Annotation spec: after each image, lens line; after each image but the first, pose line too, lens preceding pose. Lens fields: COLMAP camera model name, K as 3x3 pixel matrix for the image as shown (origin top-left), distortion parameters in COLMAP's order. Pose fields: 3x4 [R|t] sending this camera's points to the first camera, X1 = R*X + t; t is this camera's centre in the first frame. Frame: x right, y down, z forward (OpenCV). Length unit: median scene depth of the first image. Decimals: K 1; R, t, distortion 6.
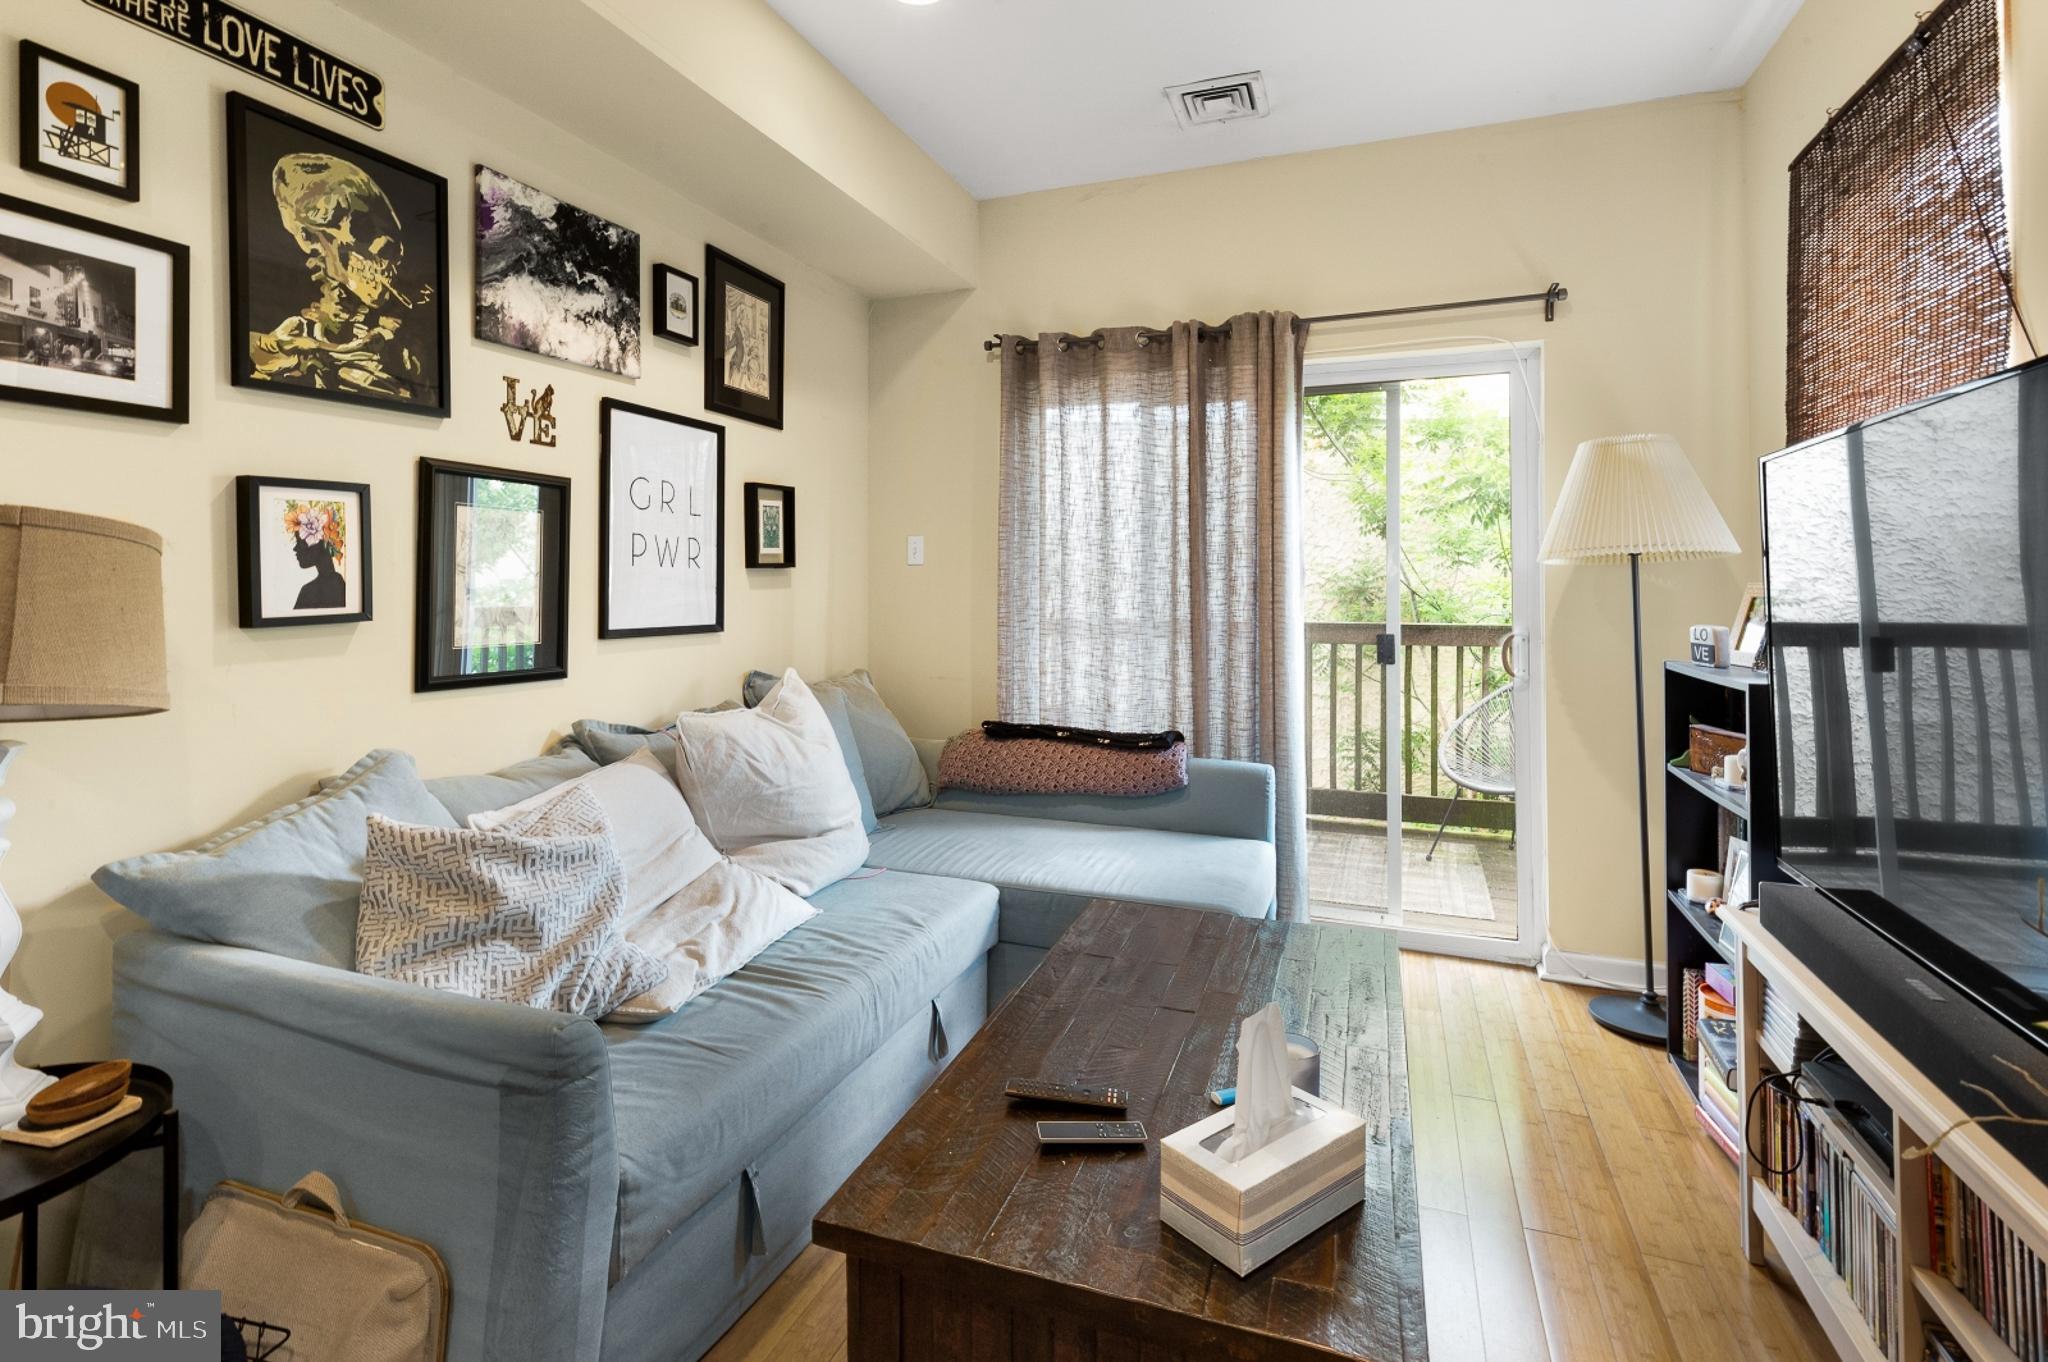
lens RADIAL K [[975.6, 0, 1029.3], [0, 975.6, 575.4], [0, 0, 1]] dist [0.000271, -0.001058]
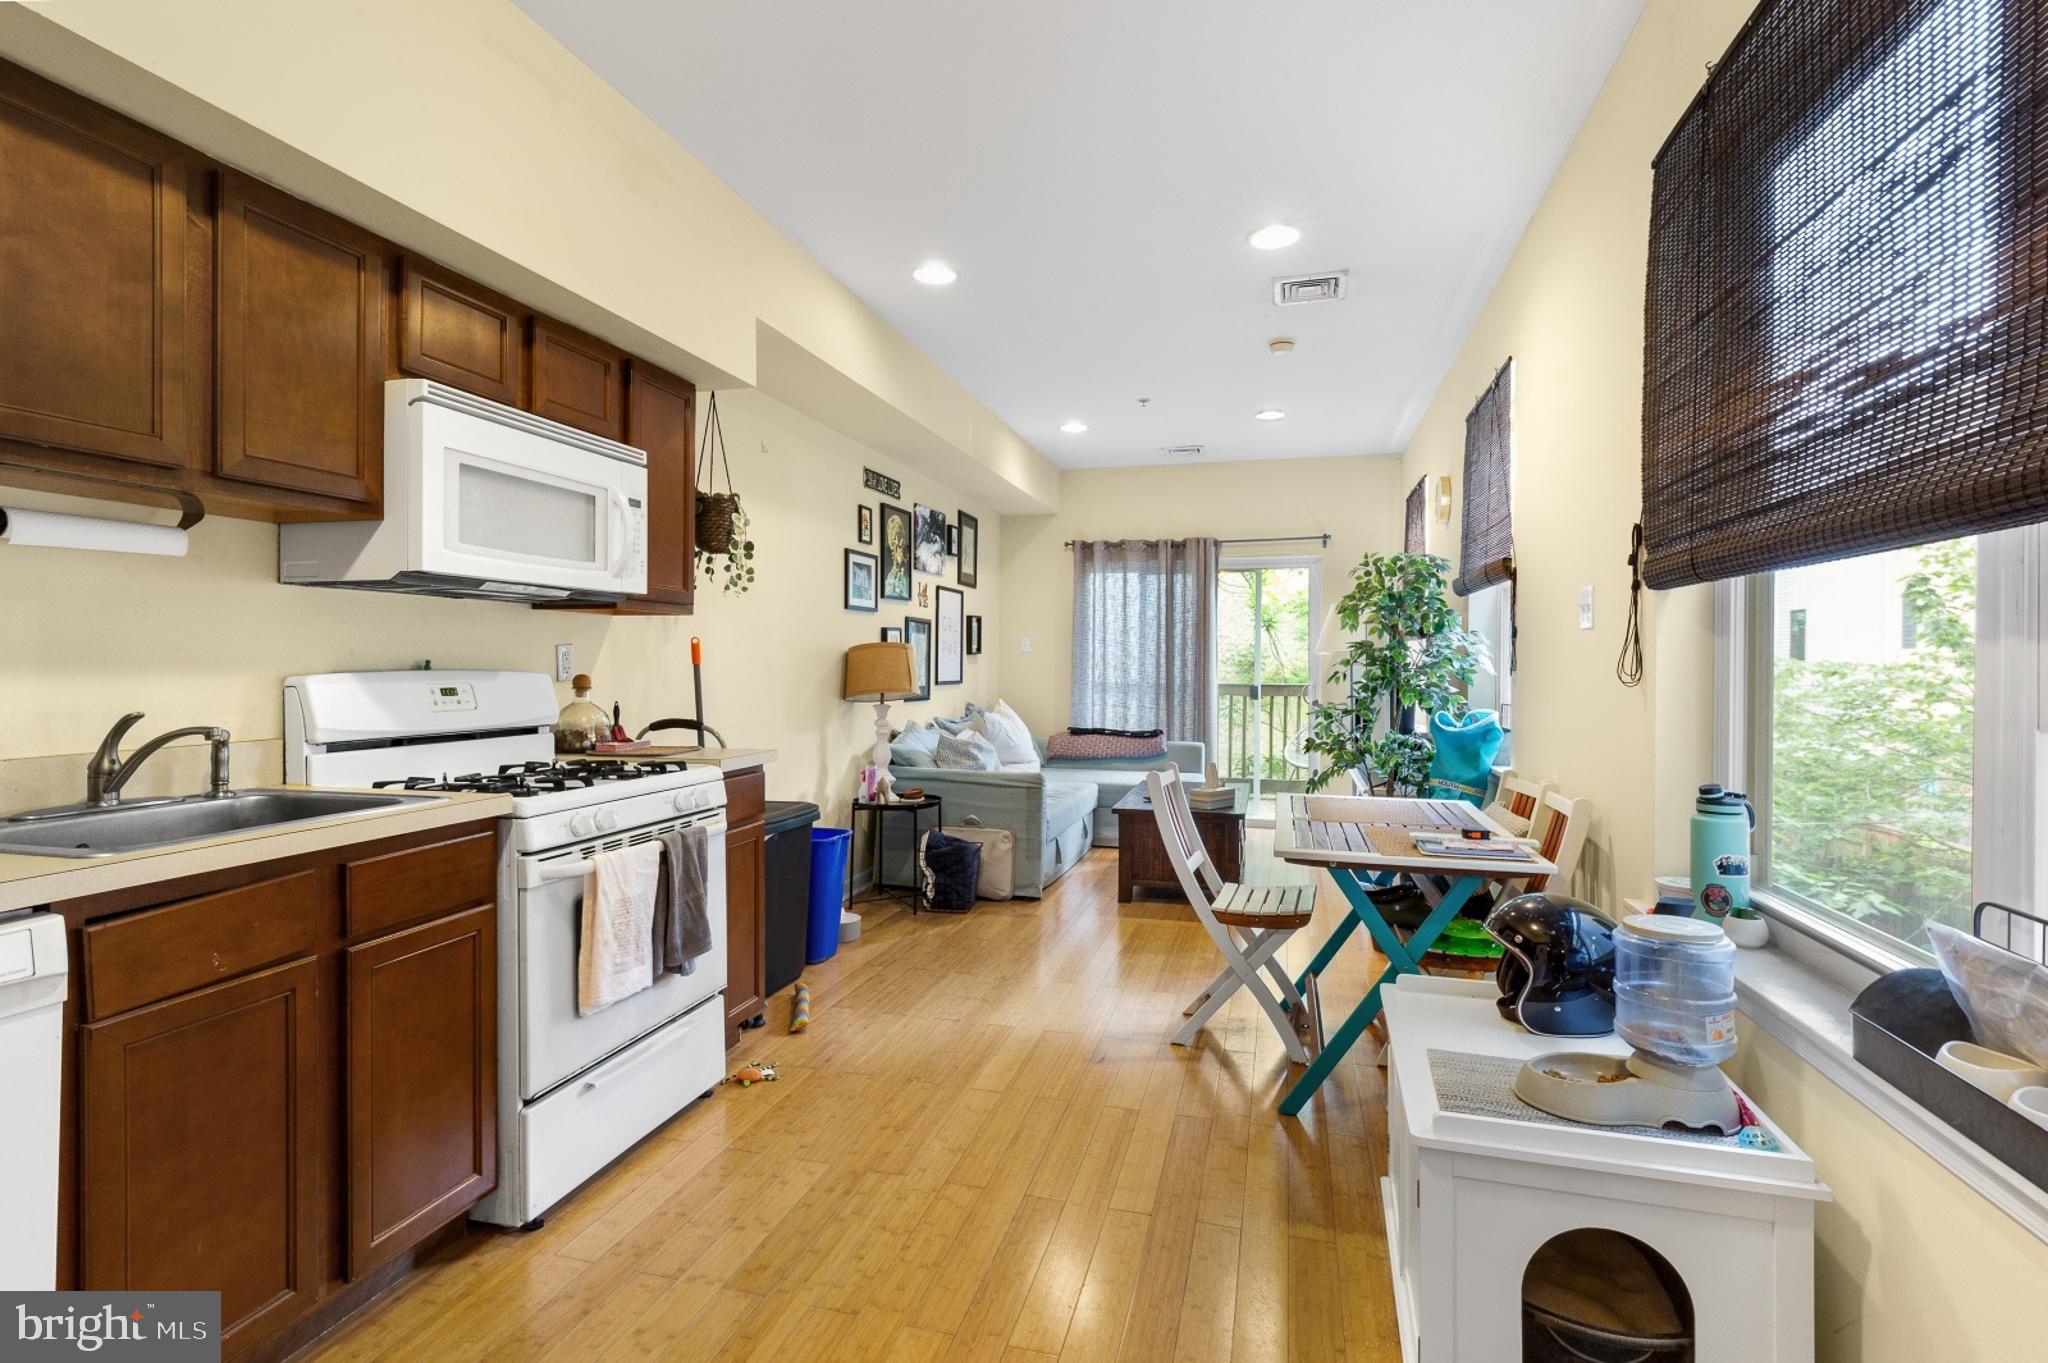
lens RADIAL K [[968.6, 0, 1024.0], [0, 968.6, 681.5], [0, 0, 1]] dist [0.001543, 0.000158]
pose [[0.996046, 0.001608, 0.088827, -0.475597], [-0.004558, 0.999445, 0.033012, -0.026072], [-0.088725, -0.033286, 0.995500, -1.551903]]
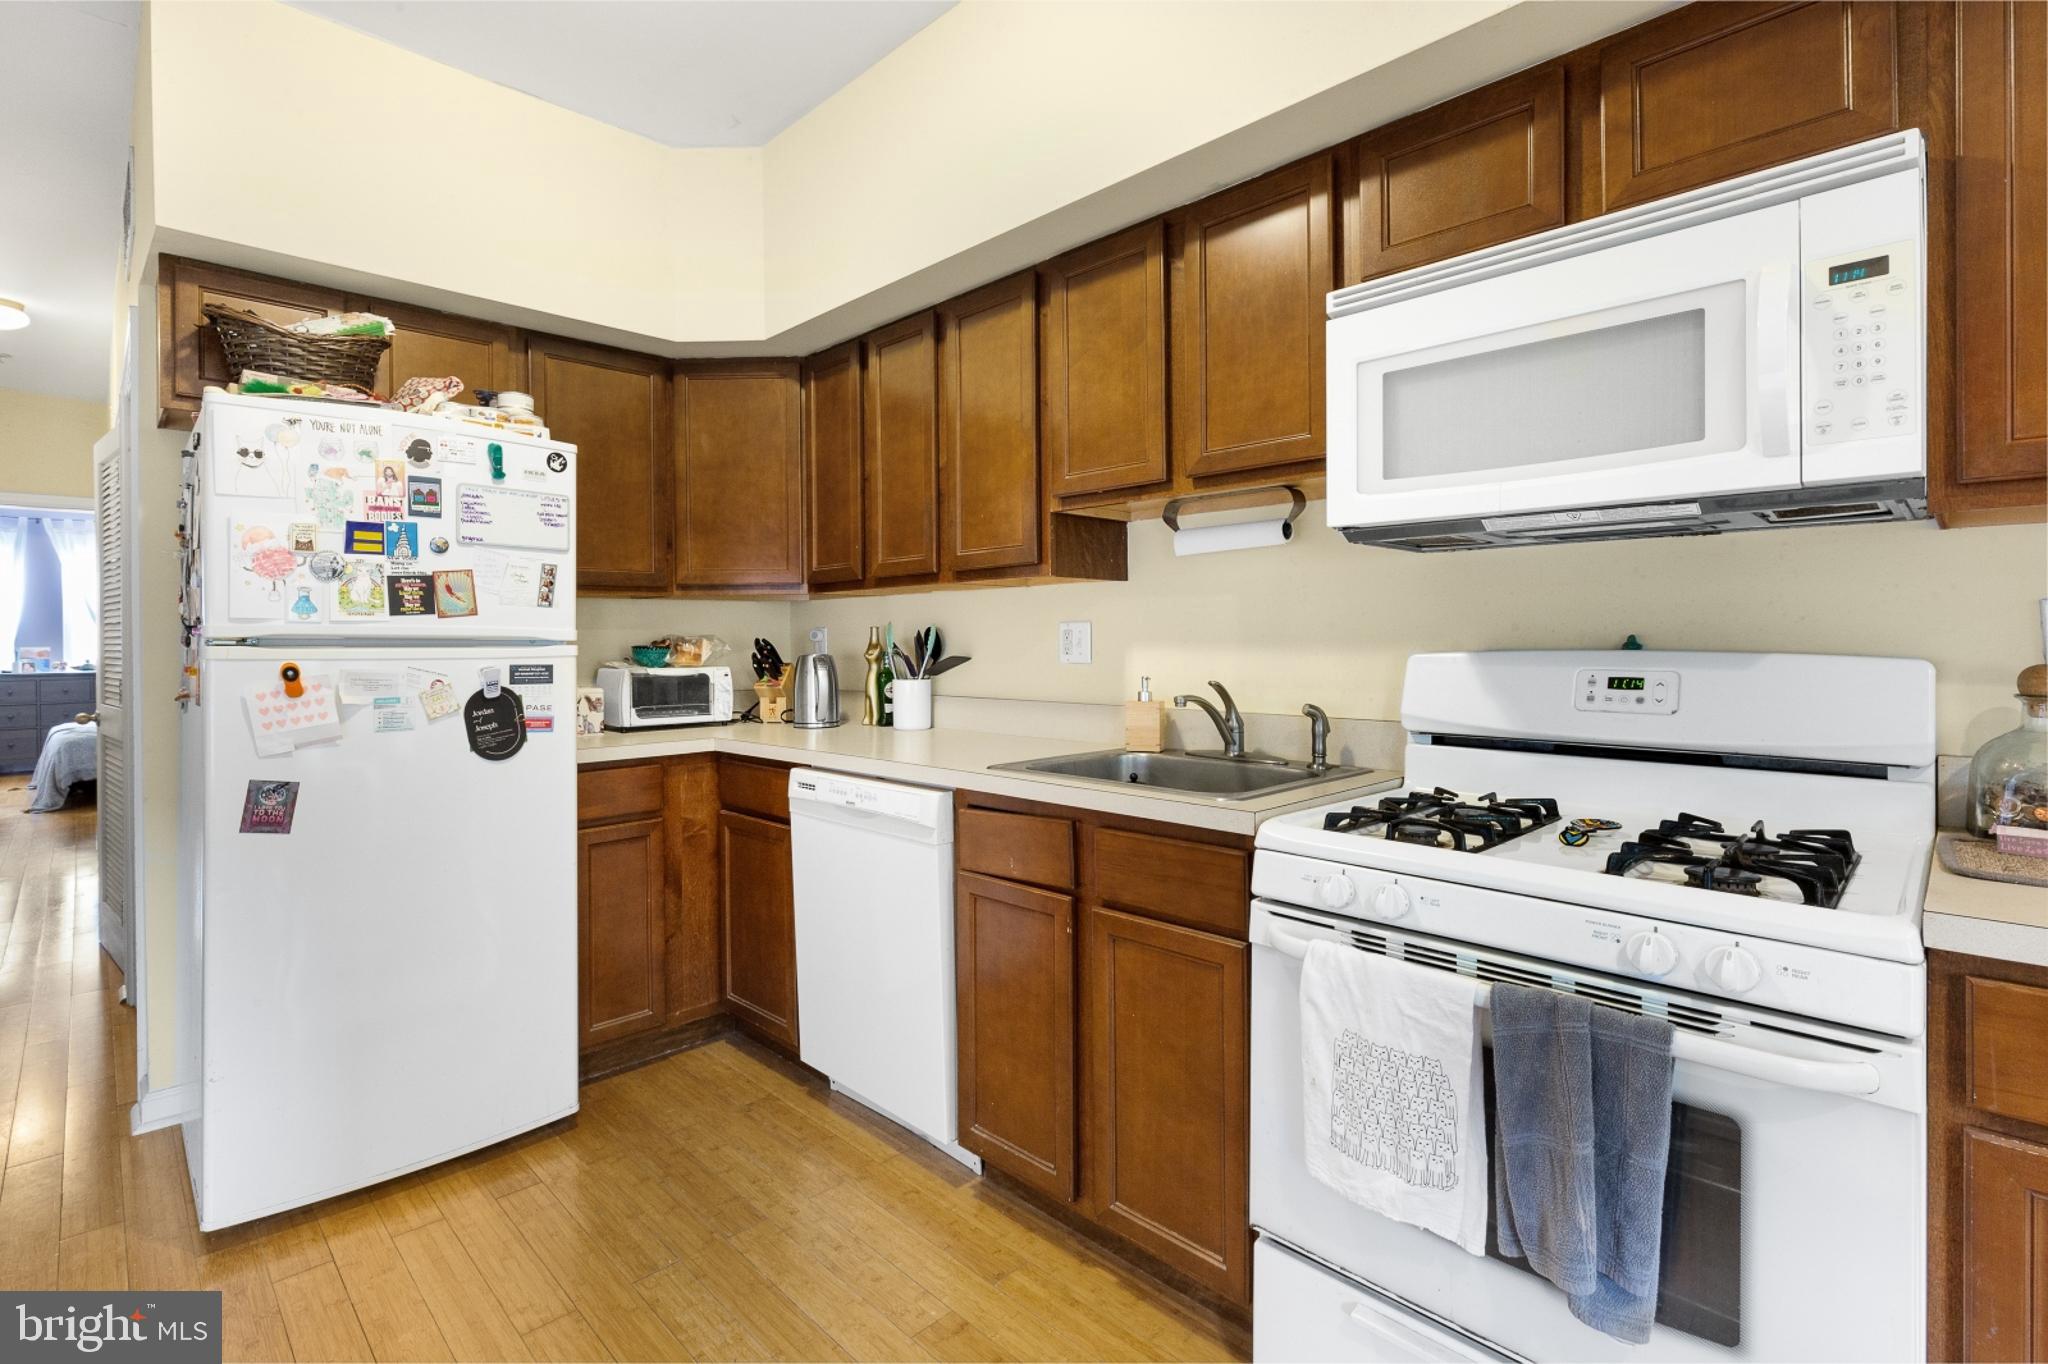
lens RADIAL K [[953.8, 0, 1017.6], [0, 953.8, 644.2], [0, 0, 1]] dist [0.000366, -0.000286]
pose [[-0.424816, 0.005309, -0.905264, -0.194120], [0.014145, 0.999900, -0.000774, -0.010151], [0.905169, -0.013134, -0.424849, -0.511895]]
